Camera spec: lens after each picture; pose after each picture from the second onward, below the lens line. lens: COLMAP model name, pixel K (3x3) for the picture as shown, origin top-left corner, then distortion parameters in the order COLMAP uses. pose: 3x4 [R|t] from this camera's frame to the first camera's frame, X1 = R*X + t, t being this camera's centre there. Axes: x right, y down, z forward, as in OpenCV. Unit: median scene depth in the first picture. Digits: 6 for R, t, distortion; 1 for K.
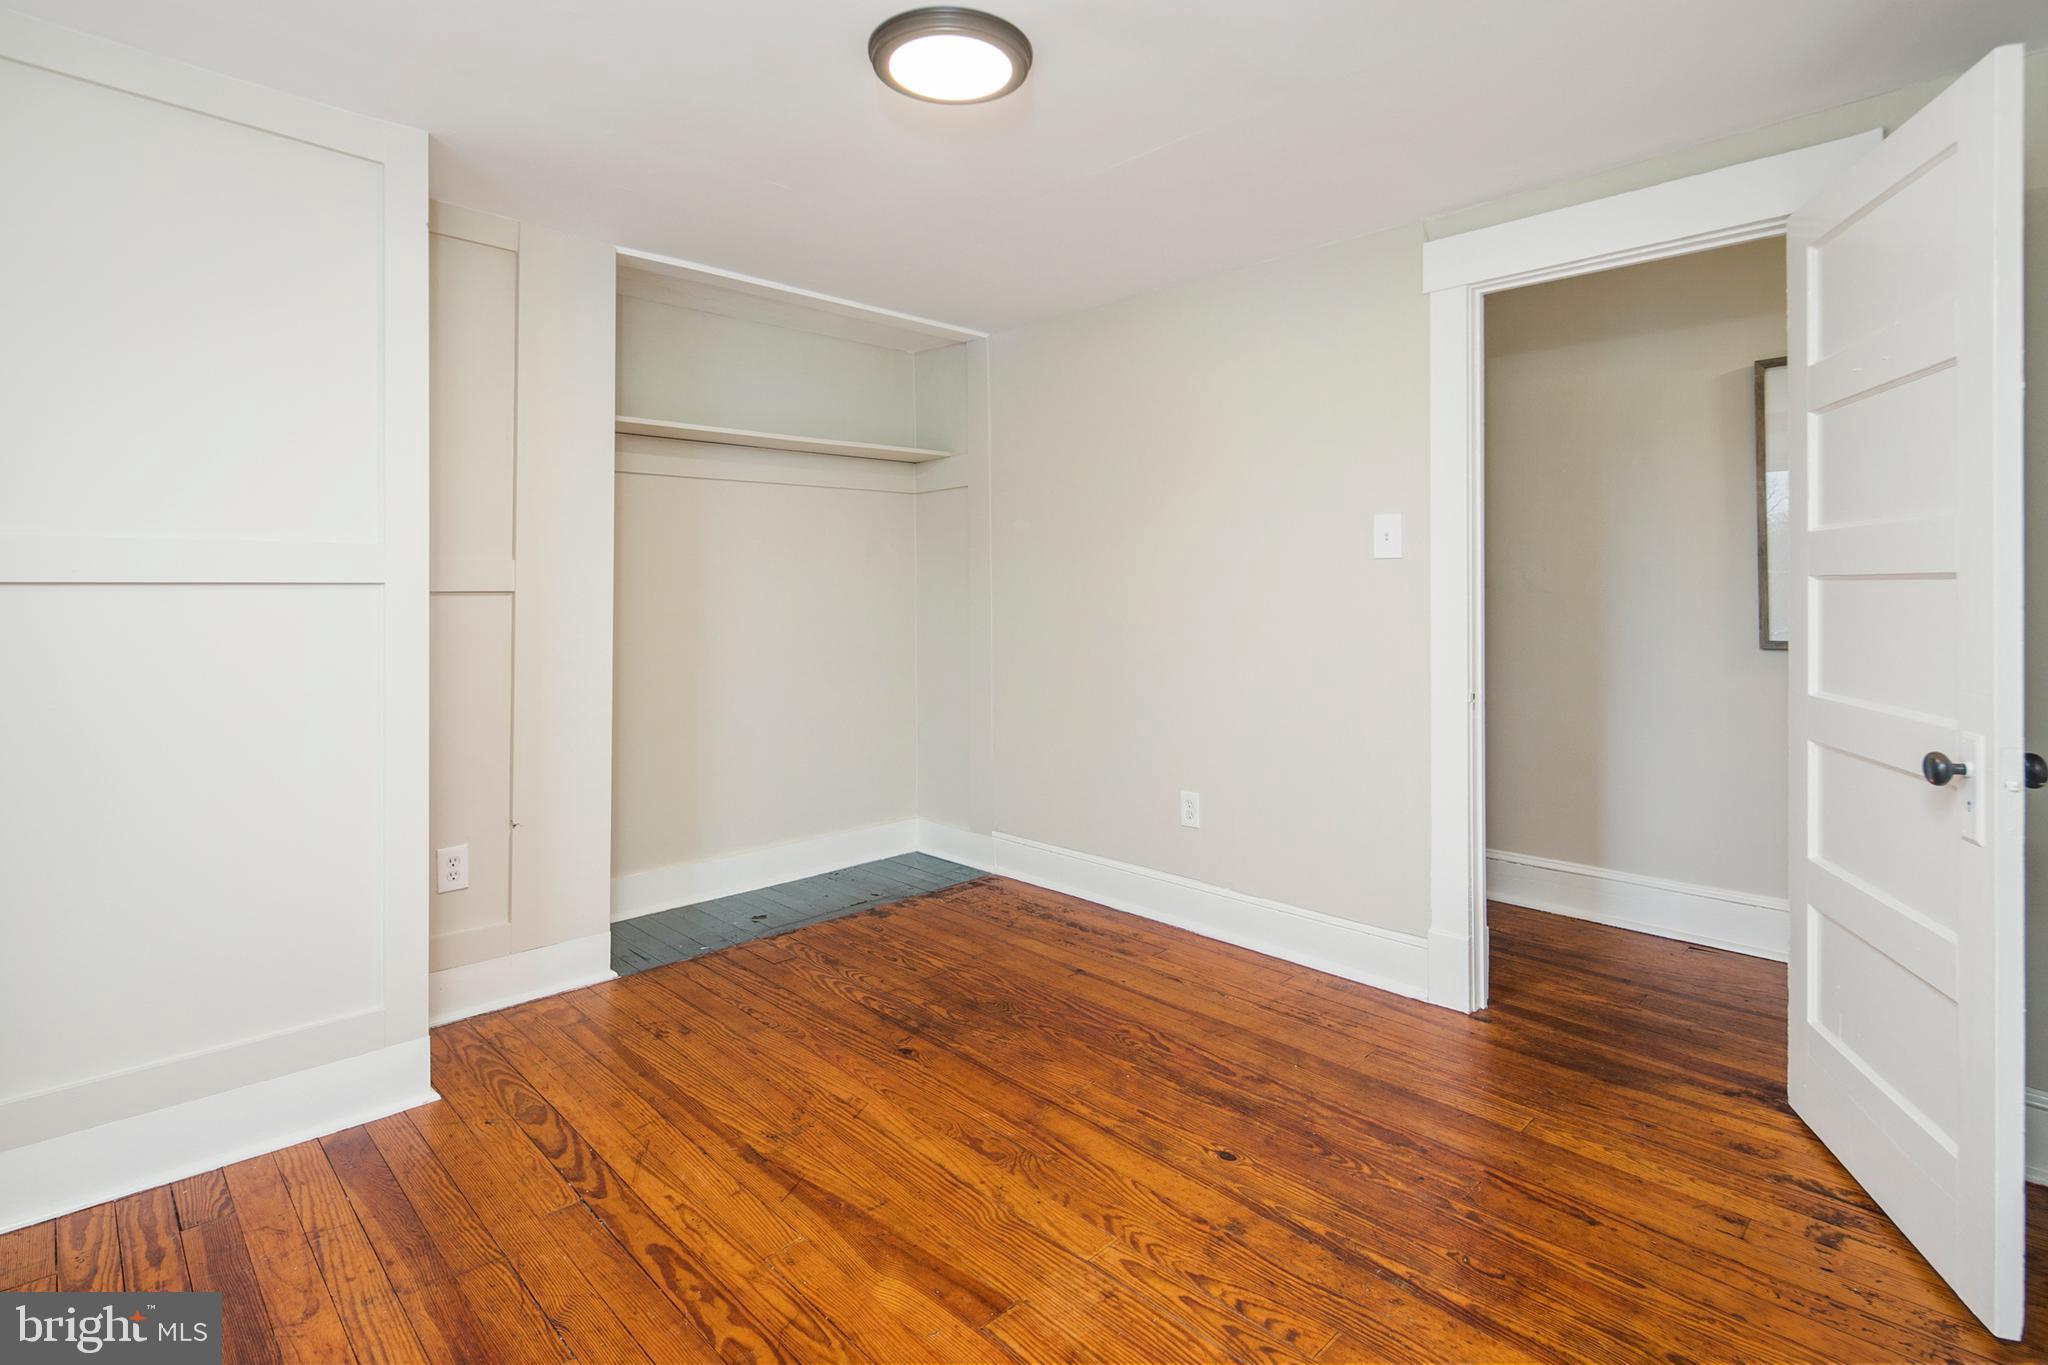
lens RADIAL K [[997.1, 0, 1028.2], [0, 997.1, 683.6], [0, 0, 1]] dist [-0.001074, -0.001538]
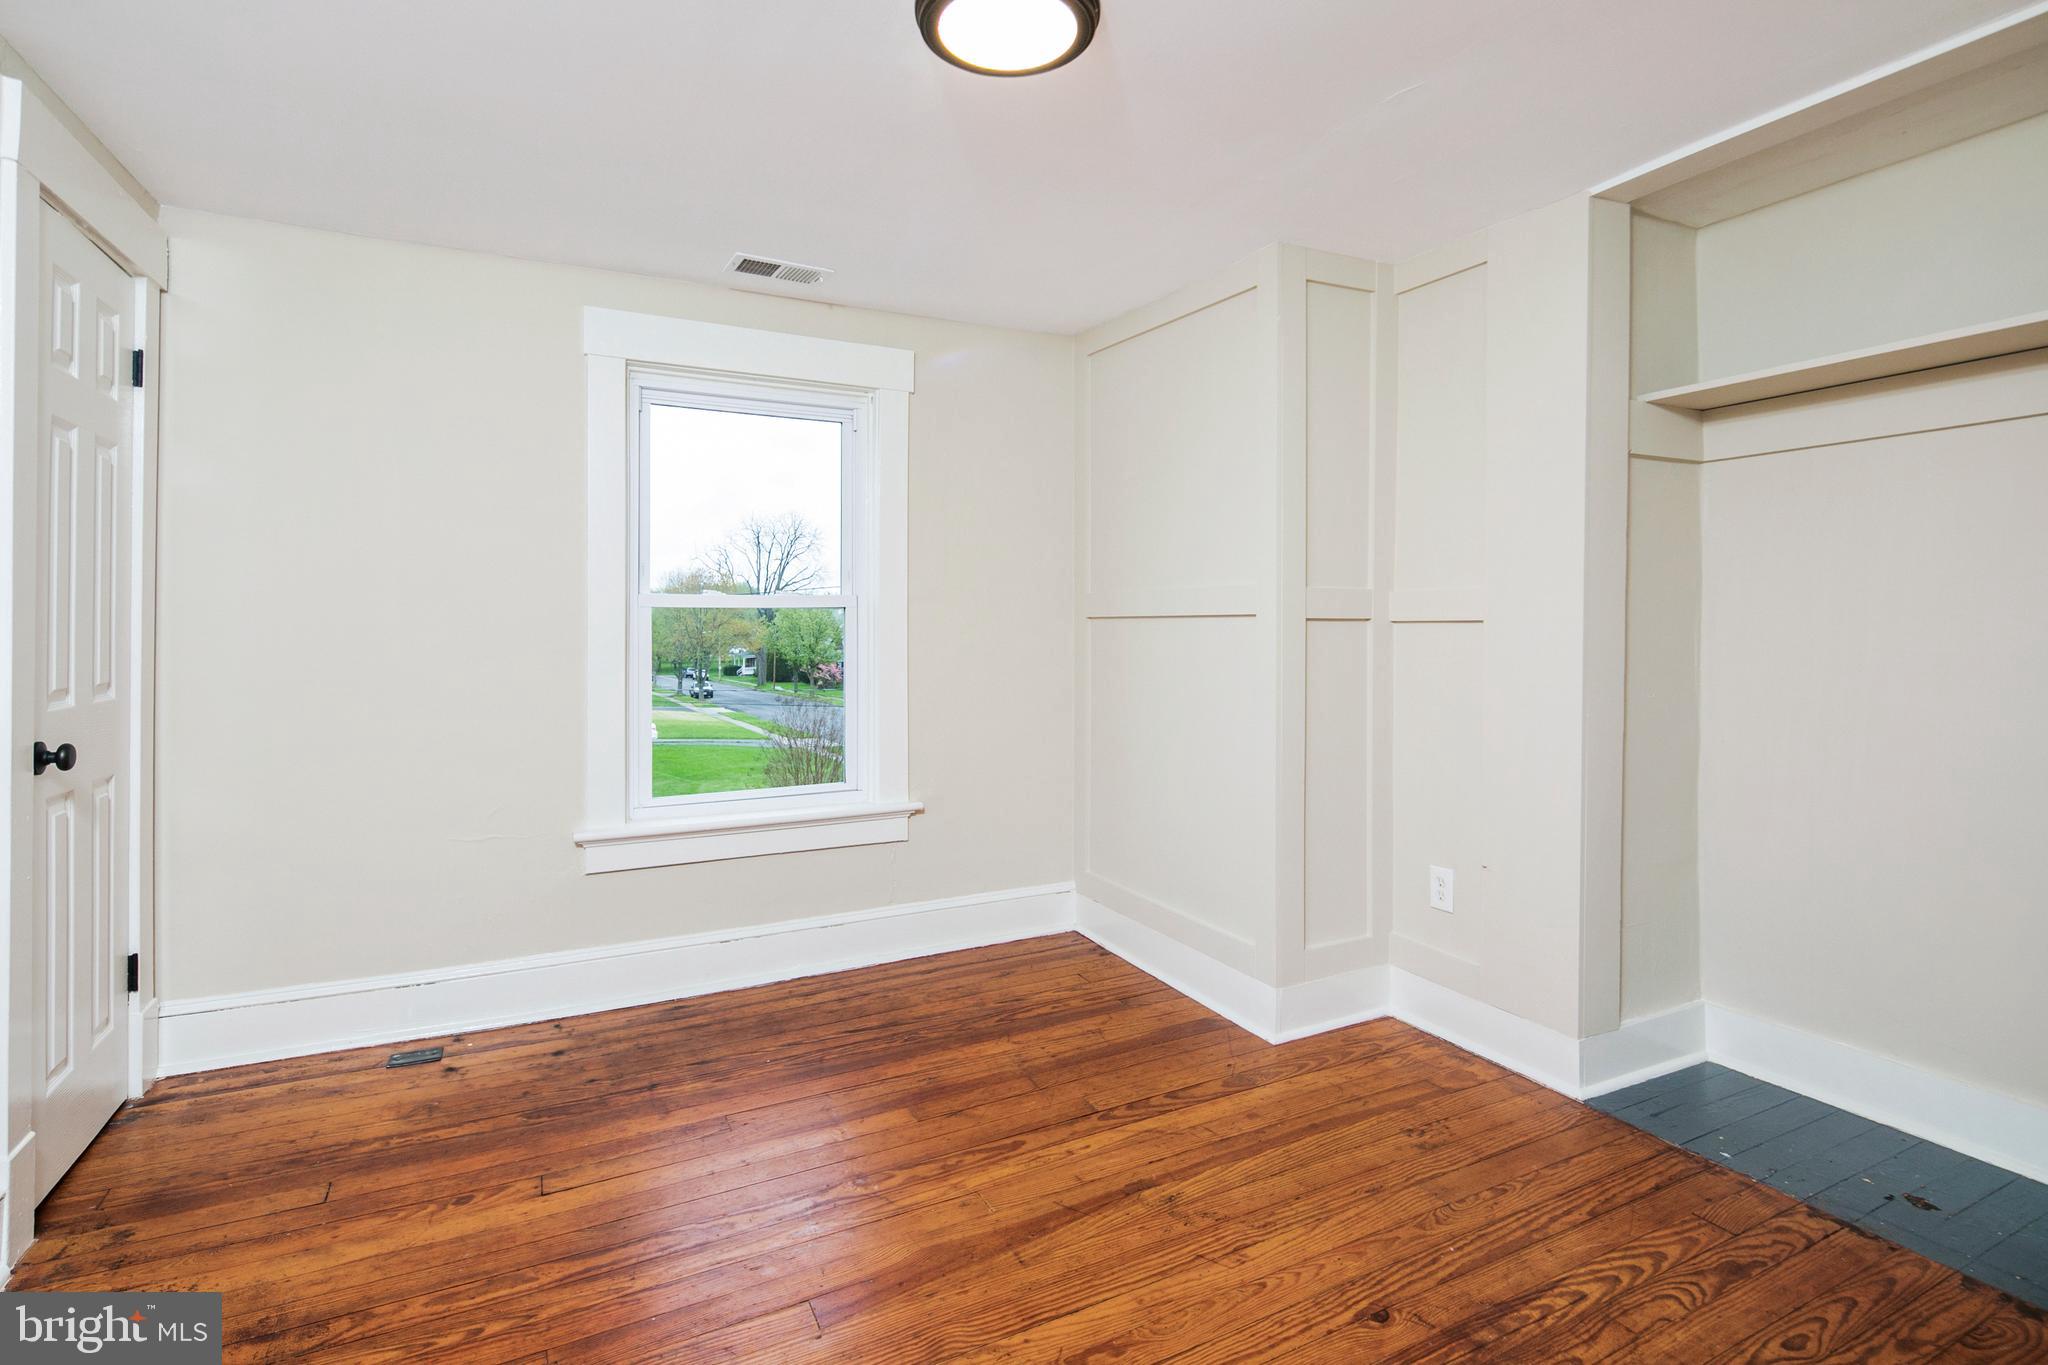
lens RADIAL K [[997.1, 0, 1040.2], [0, 997.1, 623.1], [0, 0, 1]] dist [-0.001074, -0.001538]
pose [[-0.287436, 0.004745, -0.957788, 0.672334], [-0.090629, 0.995366, 0.032130, -0.105193], [0.953503, 0.096039, -0.285674, 1.089720]]
